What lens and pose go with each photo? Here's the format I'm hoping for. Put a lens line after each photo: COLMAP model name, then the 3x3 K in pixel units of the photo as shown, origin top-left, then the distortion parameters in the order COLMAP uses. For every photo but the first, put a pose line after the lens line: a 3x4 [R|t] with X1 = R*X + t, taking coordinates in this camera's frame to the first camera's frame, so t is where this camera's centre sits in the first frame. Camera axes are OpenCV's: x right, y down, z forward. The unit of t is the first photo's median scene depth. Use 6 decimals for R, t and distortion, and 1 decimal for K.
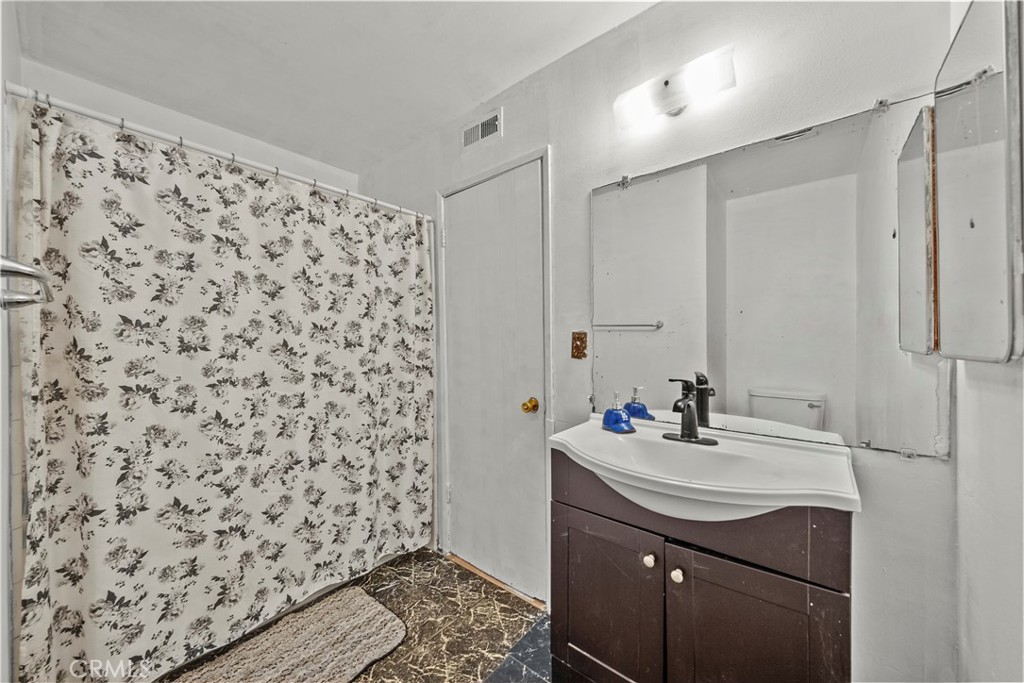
lens RADIAL K [[376.4, 0, 513.5], [0, 376.4, 342.0], [0, 0, 1]] dist [0.000206, -0.000038]
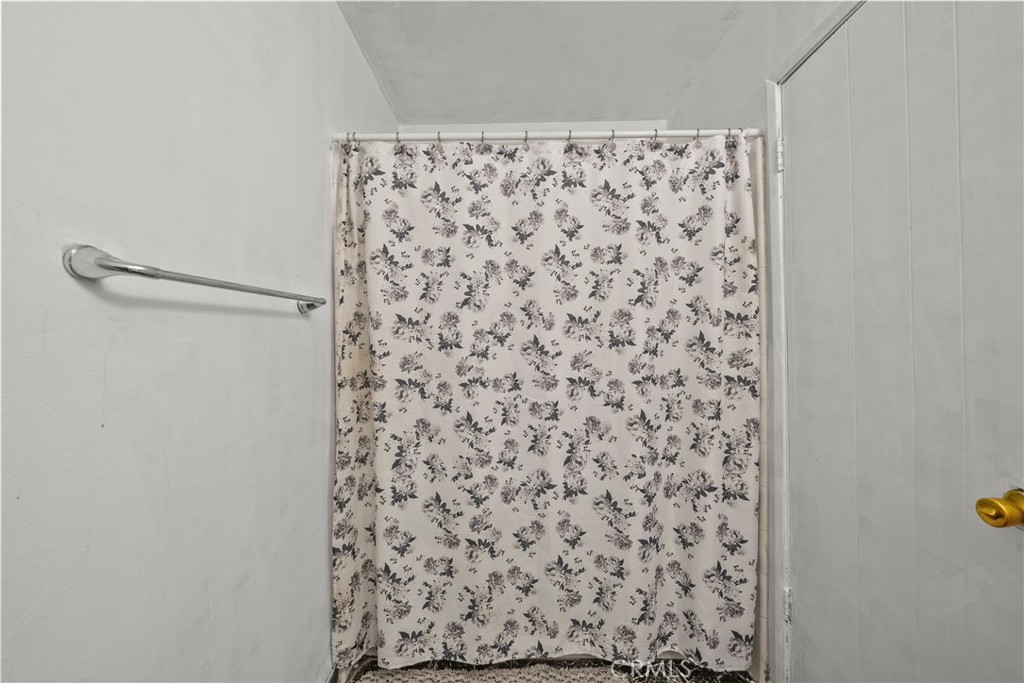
lens RADIAL K [[398.2, 0, 509.7], [0, 398.2, 342.2], [0, 0, 1]] dist [-0.003682, -0.000197]
pose [[0.618335, 0.007514, -0.785879, 0.046065], [0.000911, 0.999947, 0.010278, -0.001298], [0.785914, -0.007071, 0.618295, 0.391273]]
